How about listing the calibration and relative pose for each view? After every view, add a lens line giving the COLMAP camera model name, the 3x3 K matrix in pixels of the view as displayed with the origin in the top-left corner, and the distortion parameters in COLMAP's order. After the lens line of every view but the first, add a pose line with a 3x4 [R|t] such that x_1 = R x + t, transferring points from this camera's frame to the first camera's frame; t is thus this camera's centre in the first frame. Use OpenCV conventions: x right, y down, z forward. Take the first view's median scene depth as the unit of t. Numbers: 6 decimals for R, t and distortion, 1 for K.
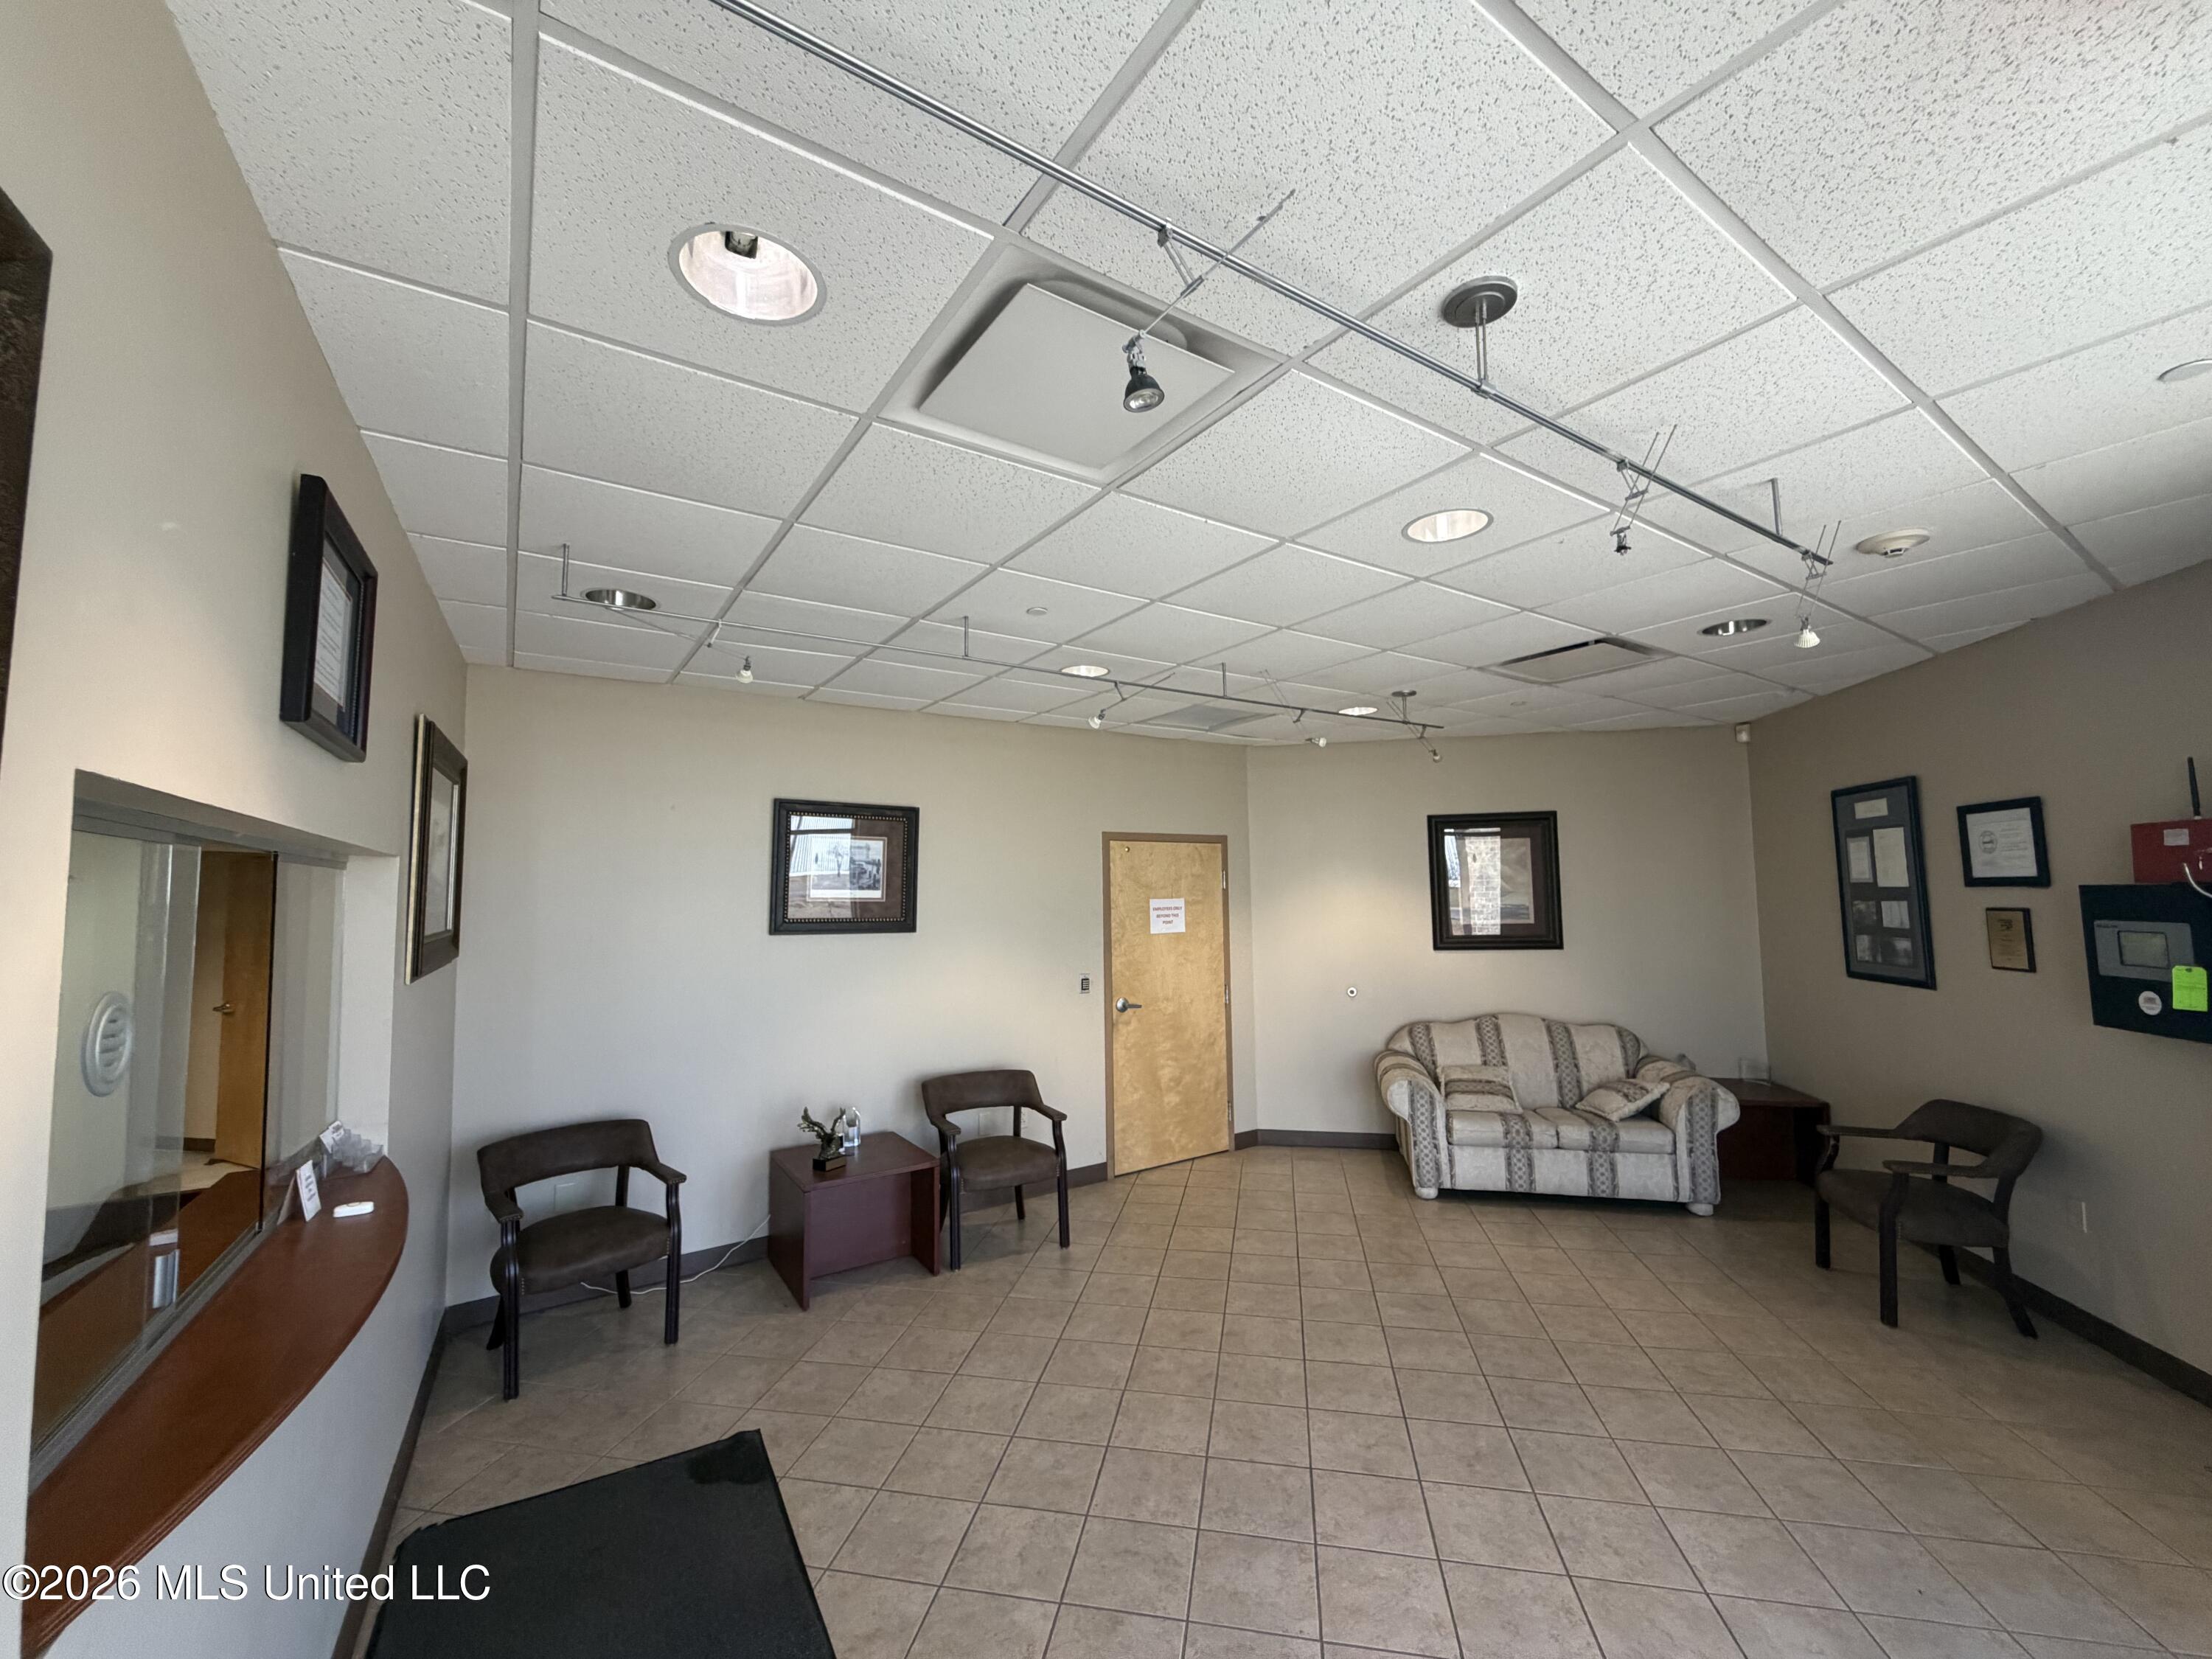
lens RADIAL K [[885.9, 0, 1106.0], [0, 885.9, 829.5], [0, 0, 1]] dist [-0.000704, -0.000297]
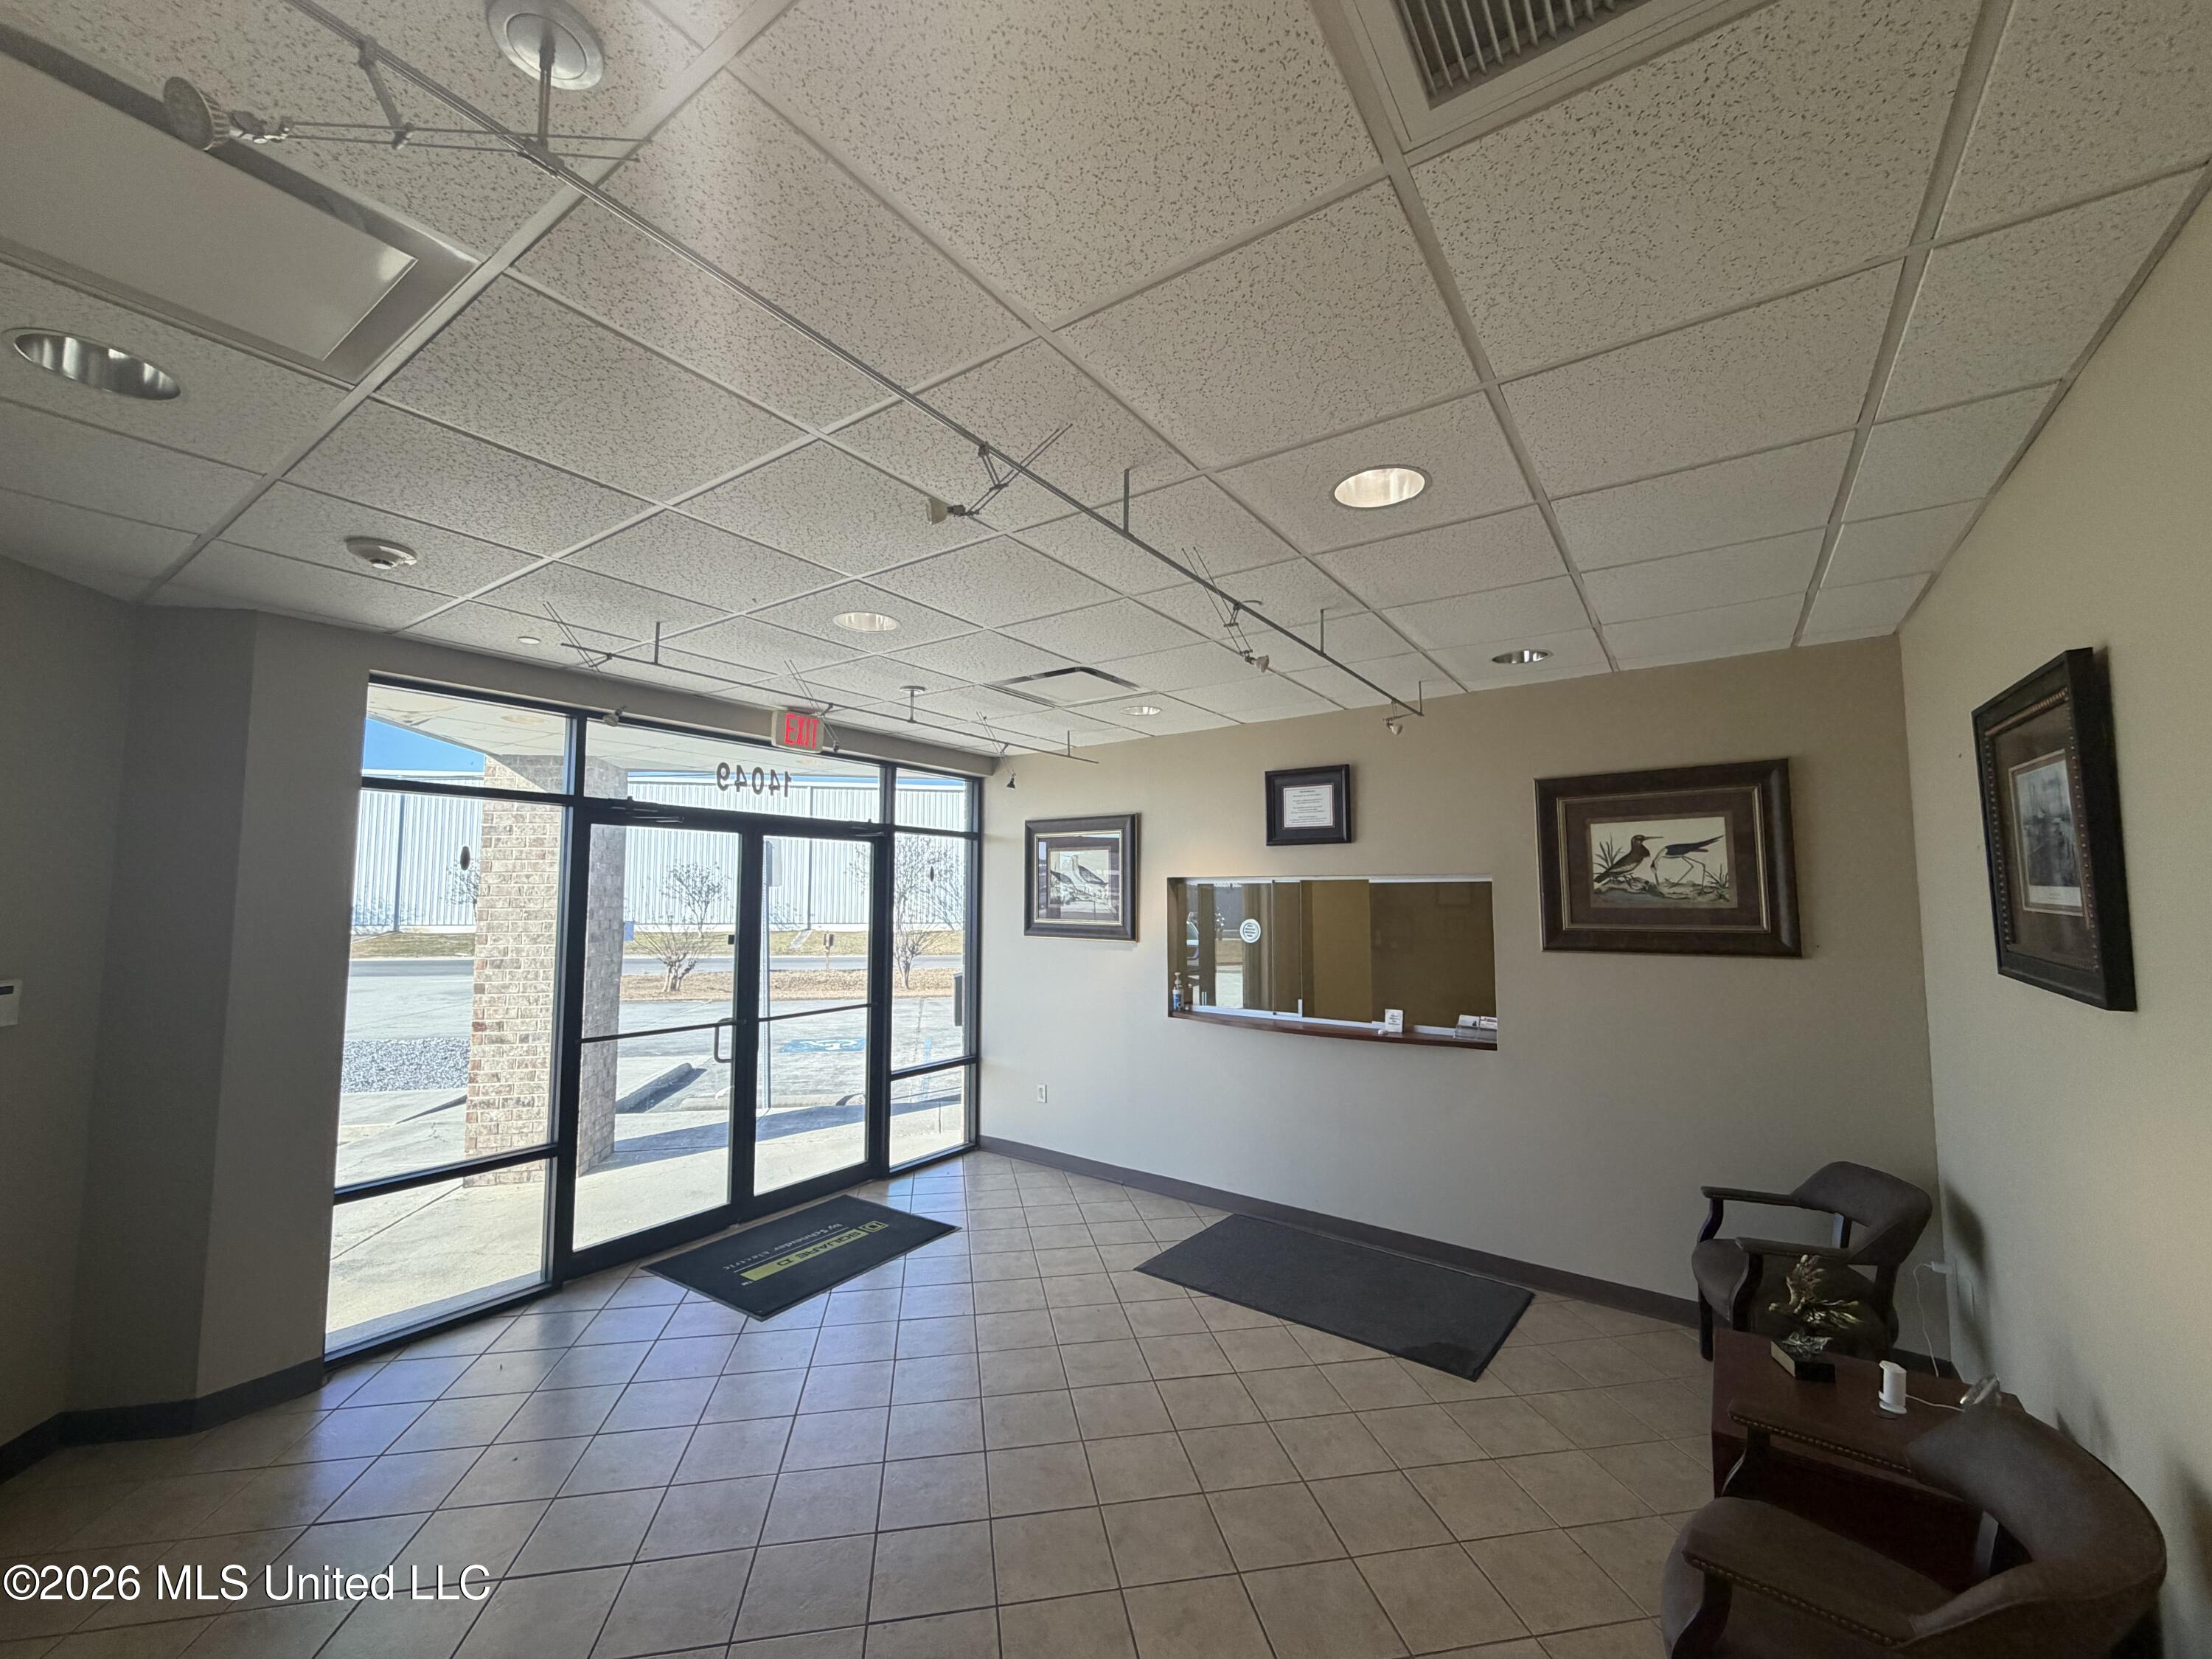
lens RADIAL K [[885.9, 0, 1106.0], [0, 885.9, 829.5], [0, 0, 1]] dist [-0.000704, -0.000297]
pose [[-0.932558, -0.015544, -0.360686, 0.454193], [0.038309, 0.989171, -0.141677, 0.134132], [0.358983, -0.145939, -0.921864, 1.975784]]
